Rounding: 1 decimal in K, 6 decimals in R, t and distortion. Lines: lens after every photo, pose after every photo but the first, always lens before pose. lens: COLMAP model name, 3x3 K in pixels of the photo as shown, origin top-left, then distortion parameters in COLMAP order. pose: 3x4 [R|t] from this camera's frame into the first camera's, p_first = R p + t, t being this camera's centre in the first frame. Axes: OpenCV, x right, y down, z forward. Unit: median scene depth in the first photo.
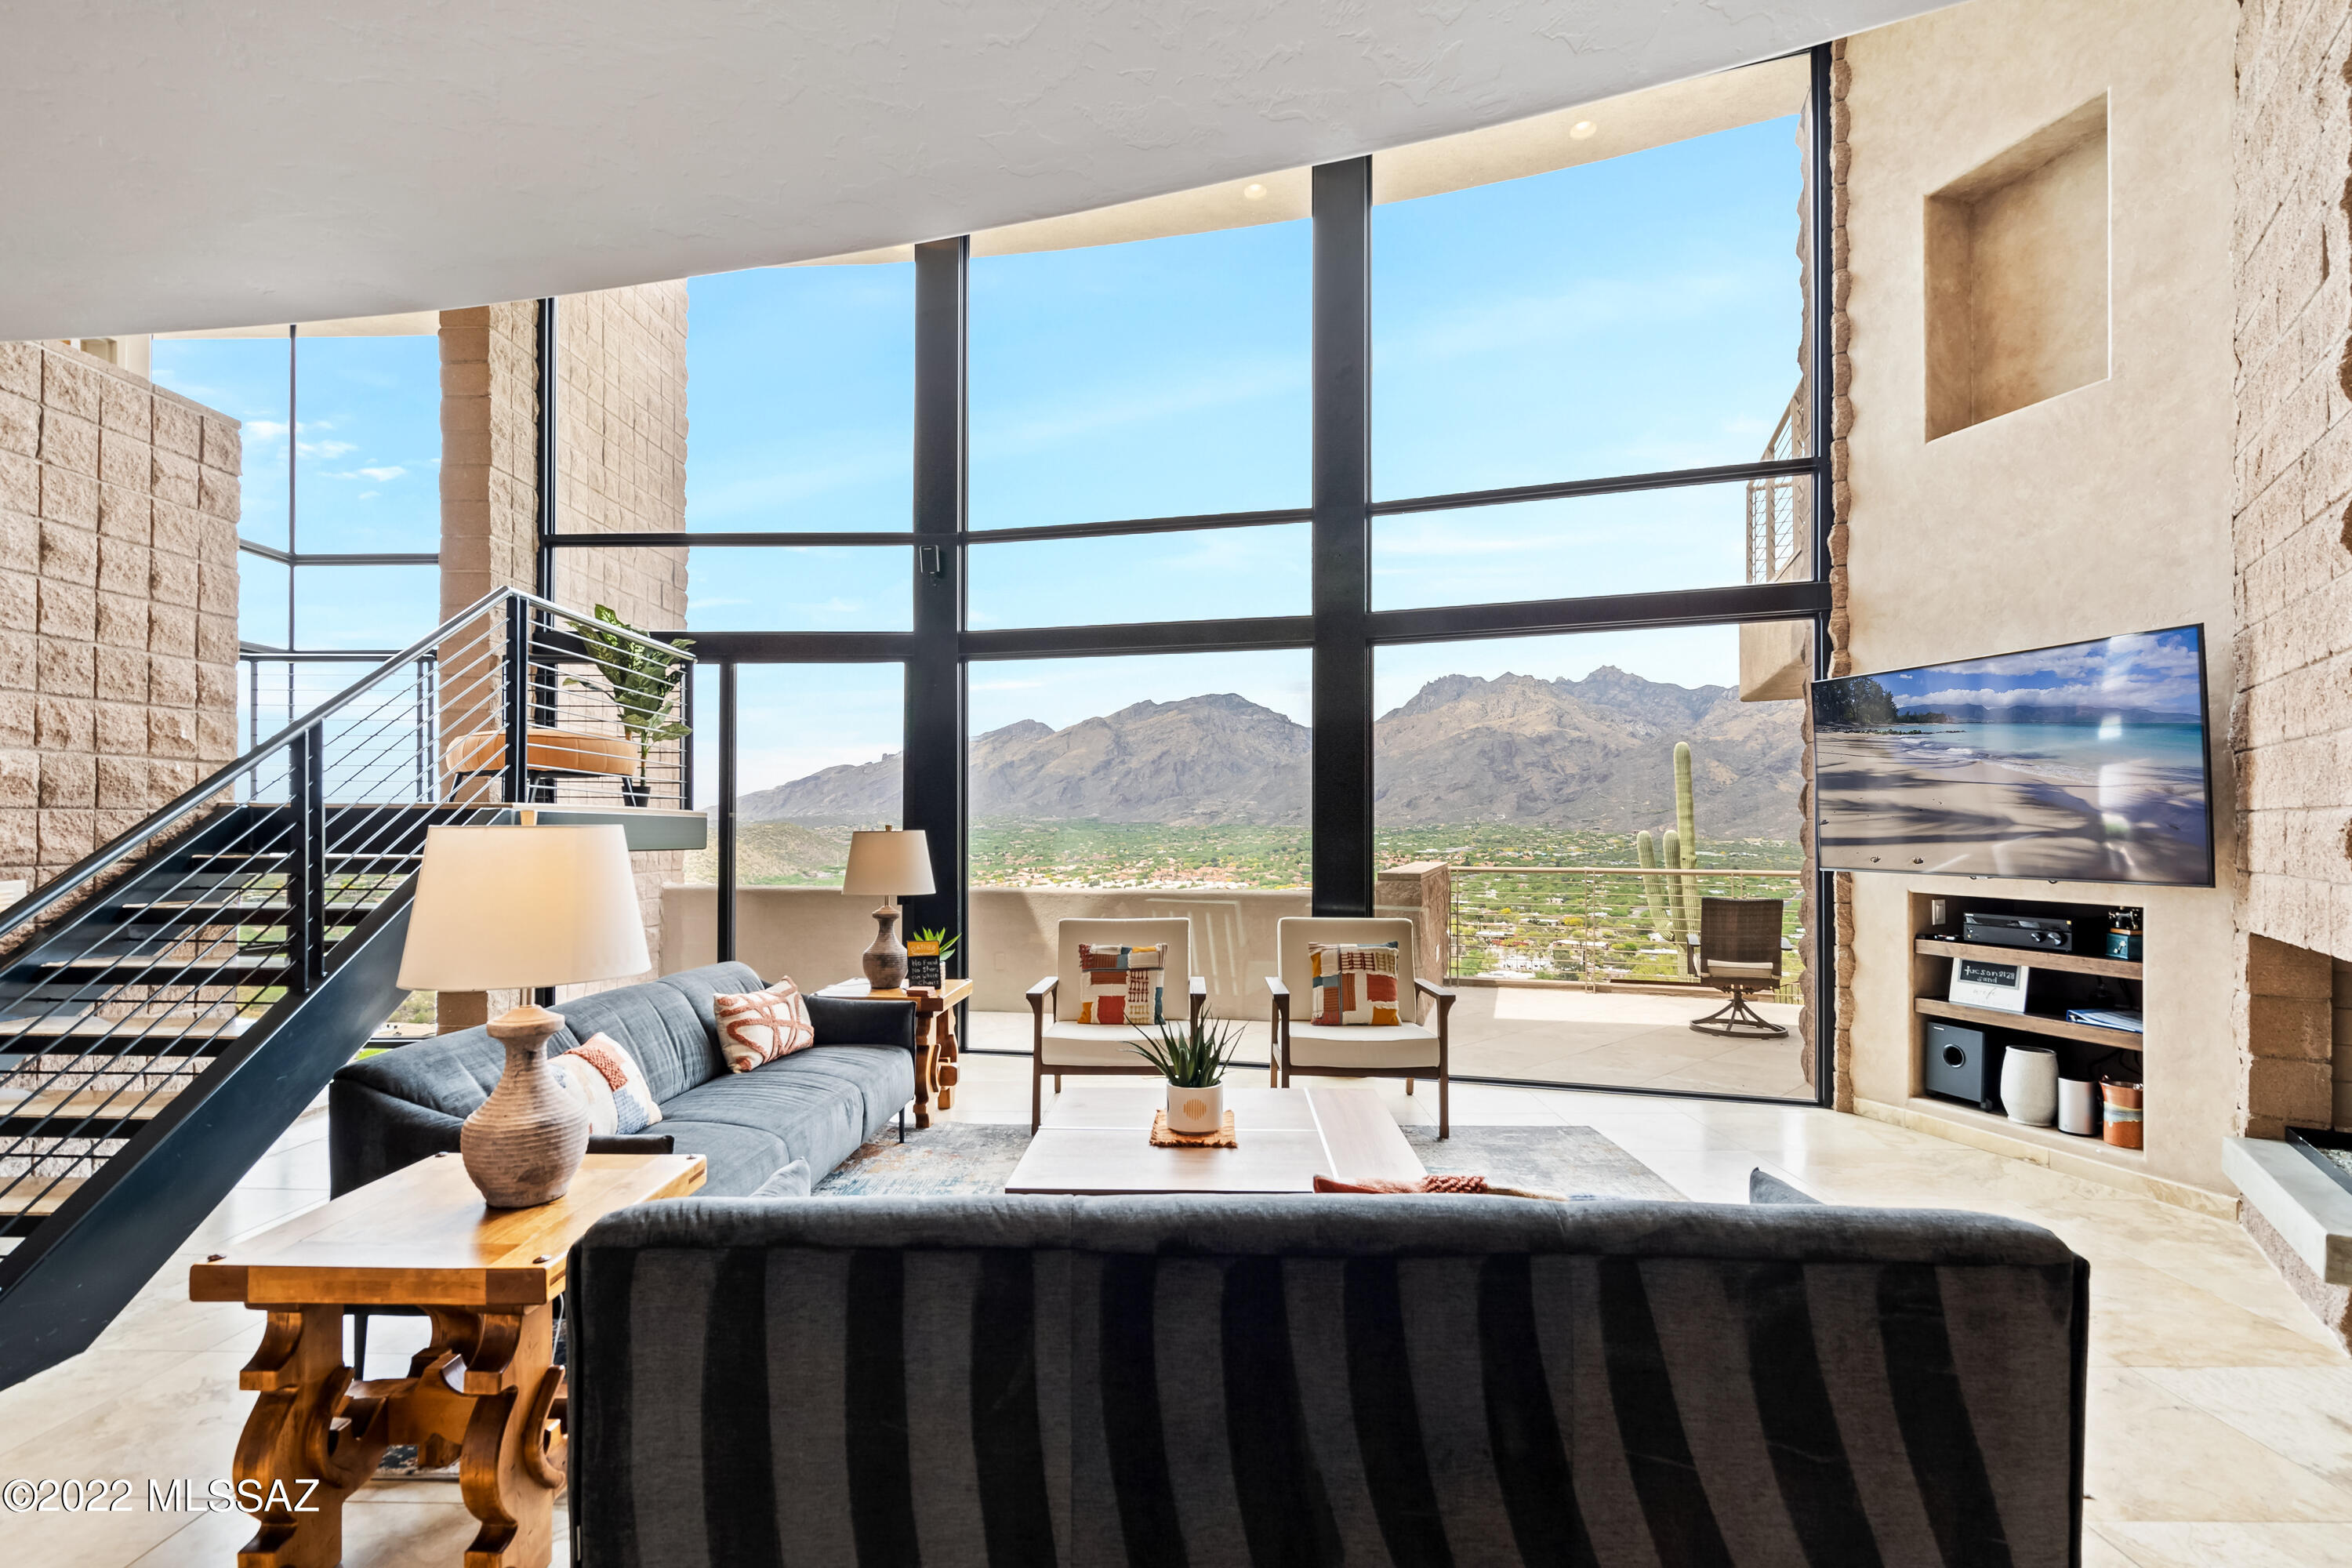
lens RADIAL K [[1075.4, 0, 1173.3], [0, 1075.4, 824.0], [0, 0, 1]] dist [-0.002246, 0.000216]
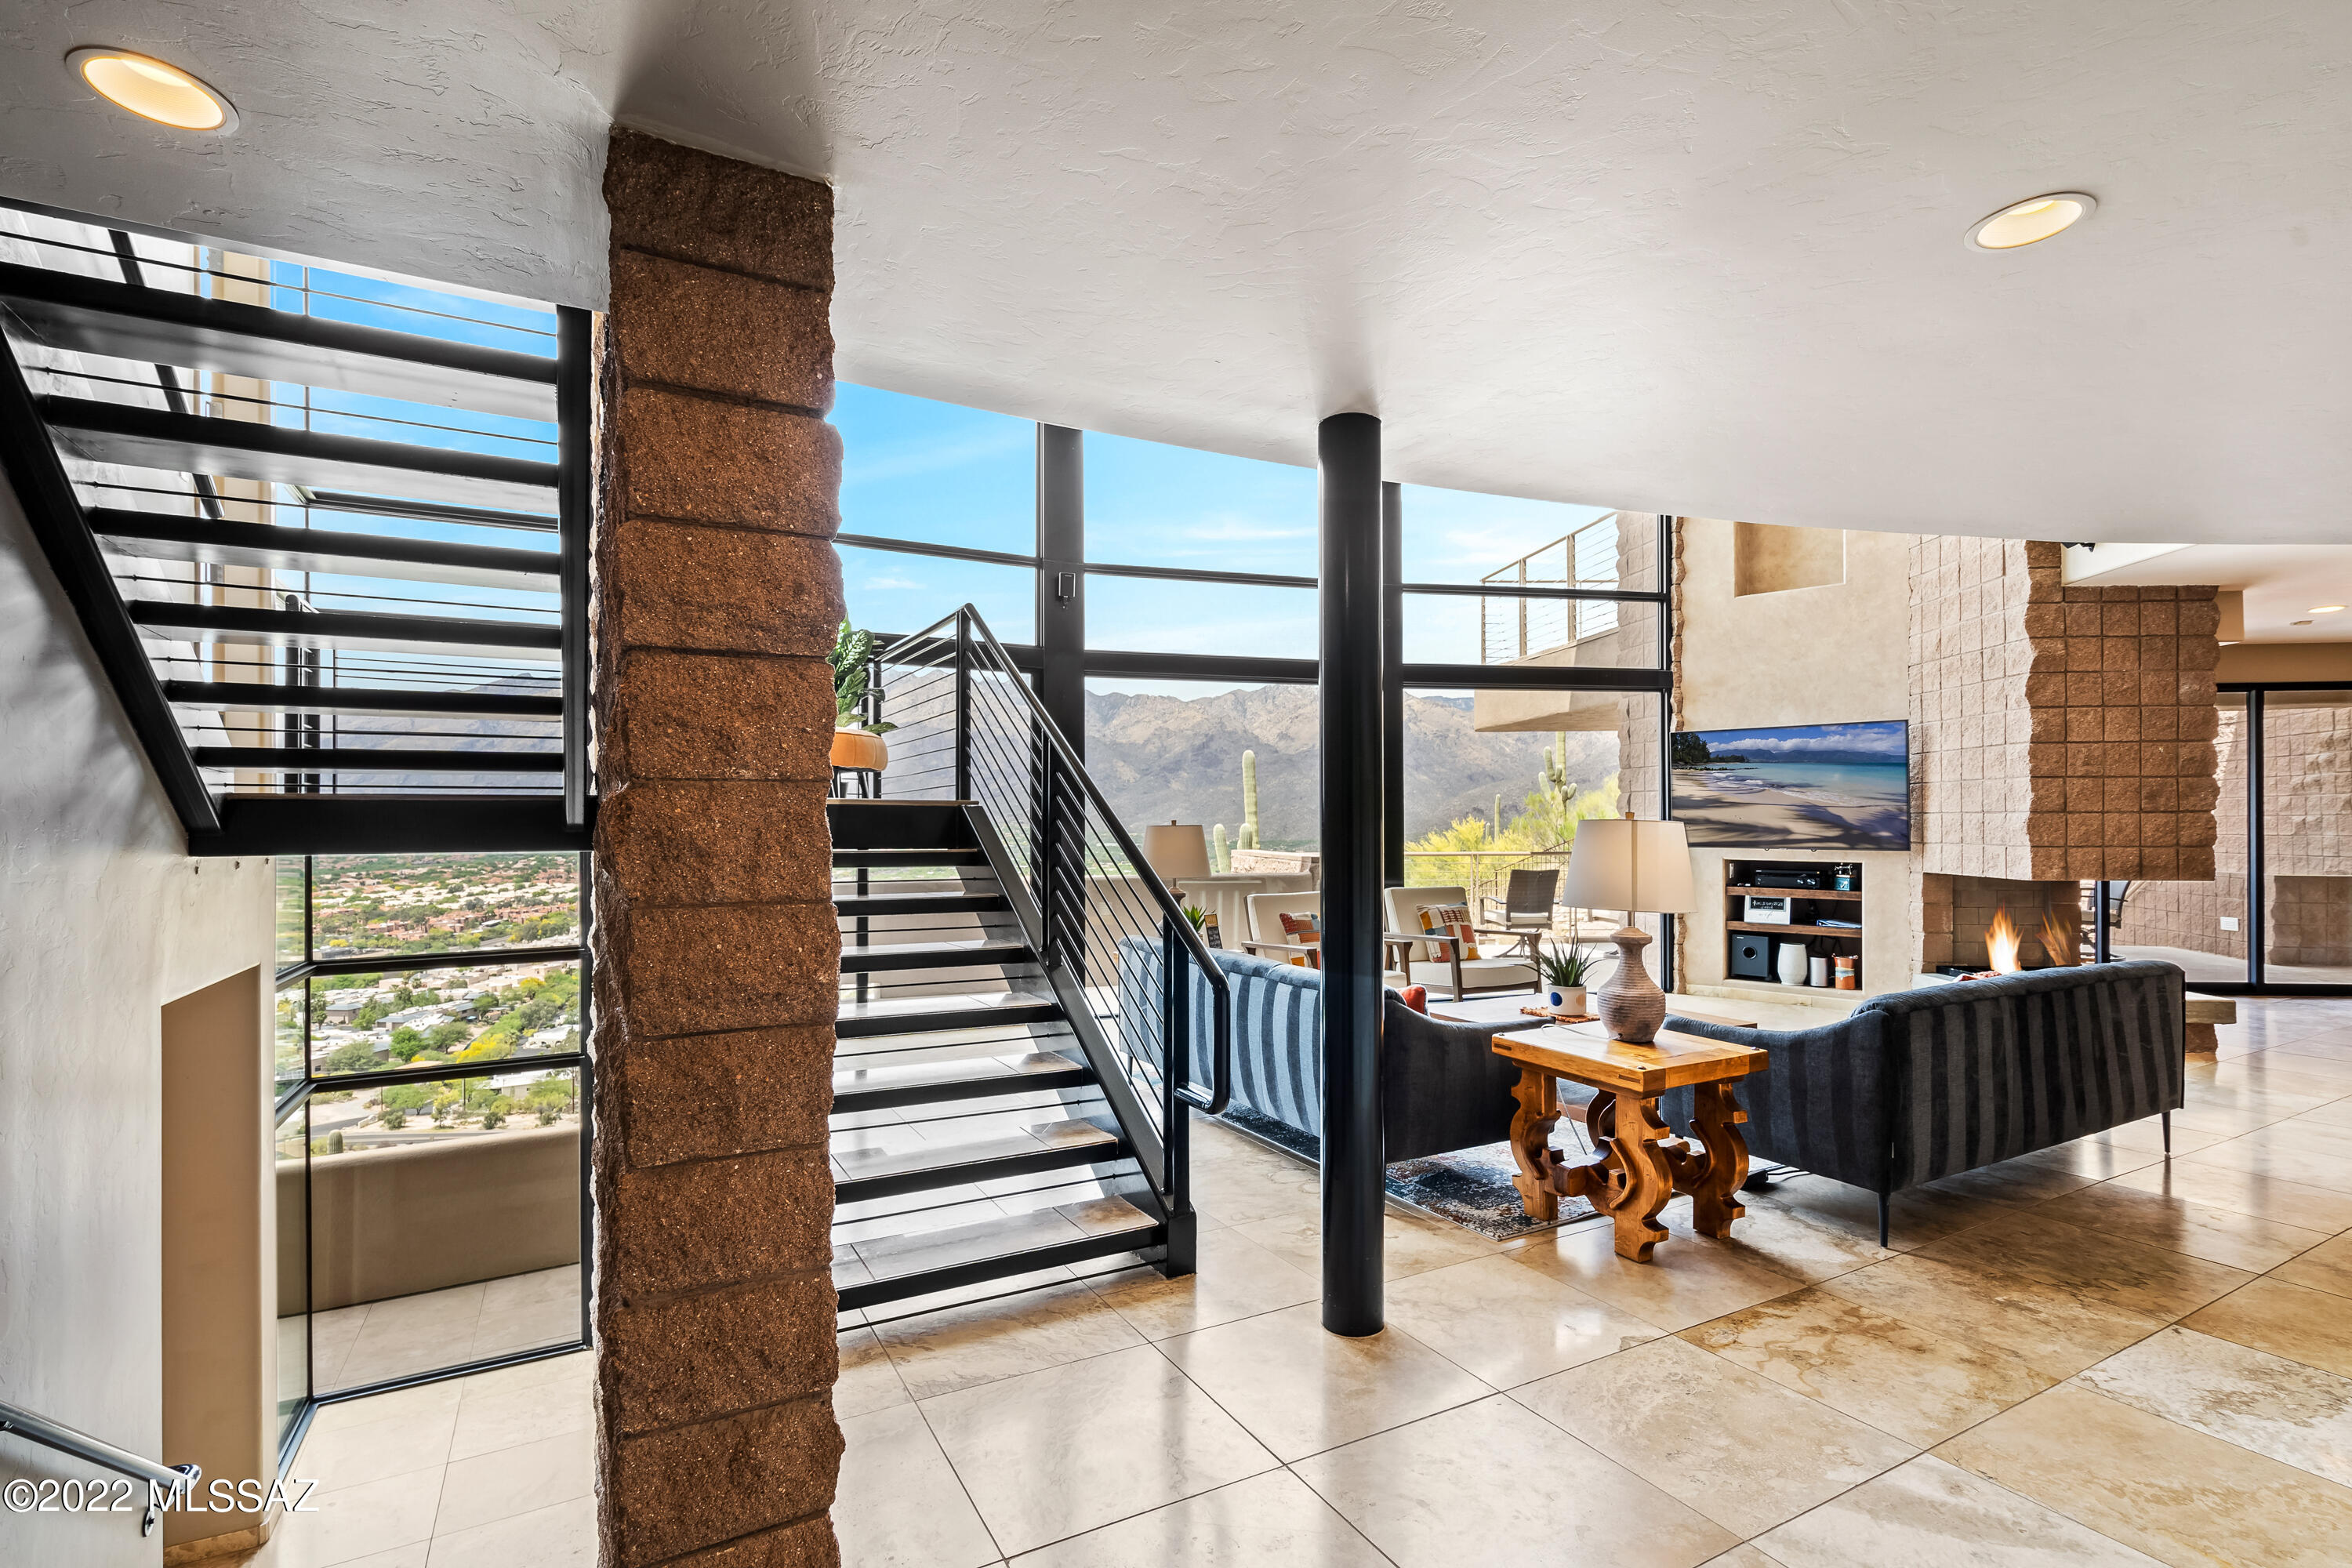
lens RADIAL K [[1077.5, 0, 1164.0], [0, 1077.5, 819.6], [0, 0, 1]] dist [-0.006948, 0.000461]
pose [[0.873094, -0.000466, 0.487551, -1.004919], [-0.000437, 0.999998, 0.001737, -0.001889], [-0.487551, -0.001730, 0.873093, -0.062214]]
